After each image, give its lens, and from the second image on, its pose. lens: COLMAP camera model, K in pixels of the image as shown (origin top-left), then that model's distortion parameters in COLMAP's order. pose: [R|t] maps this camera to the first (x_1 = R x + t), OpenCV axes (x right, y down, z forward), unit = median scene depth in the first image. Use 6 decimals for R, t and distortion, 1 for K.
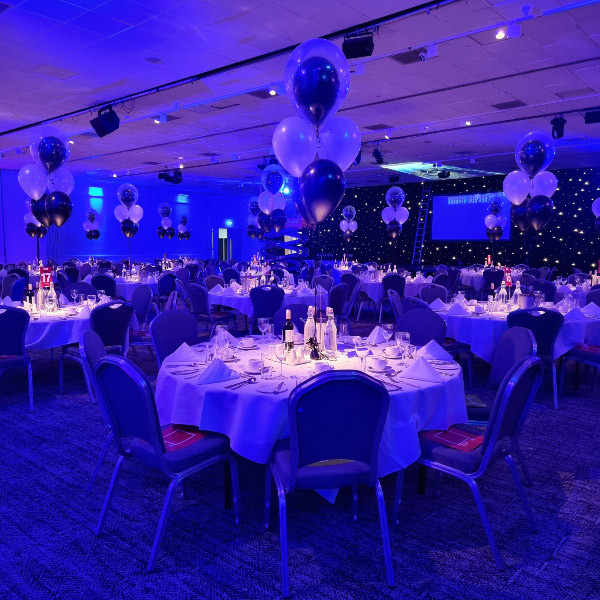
lens RADIAL K [[493.3, 0, 287.6], [0, 493.3, 301.2], [0, 0, 1]] dist [0.019542, -0.007858]
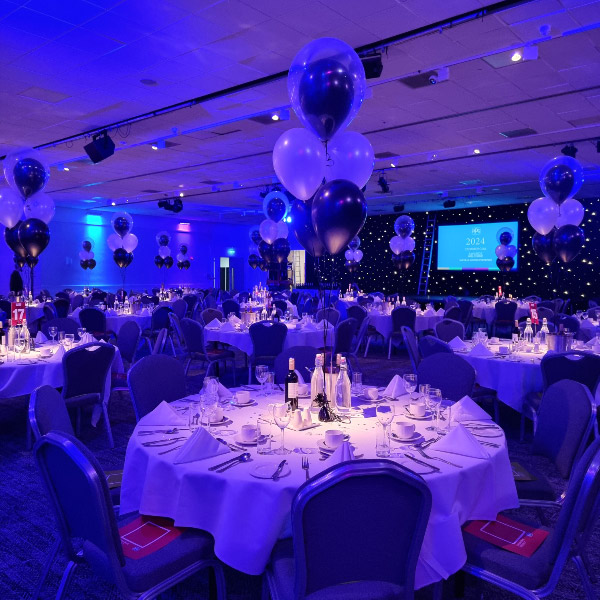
lens RADIAL K [[485.7, 0, 300.0], [0, 485.7, 300.0], [0, 0, 1]] dist [-0.003505, -0.000616]
pose [[0.999814, 0.000544, 0.019254, -0.000255], [0.000564, 0.998346, -0.057496, -0.020852], [-0.019253, 0.057496, 0.998160, 0.110171]]
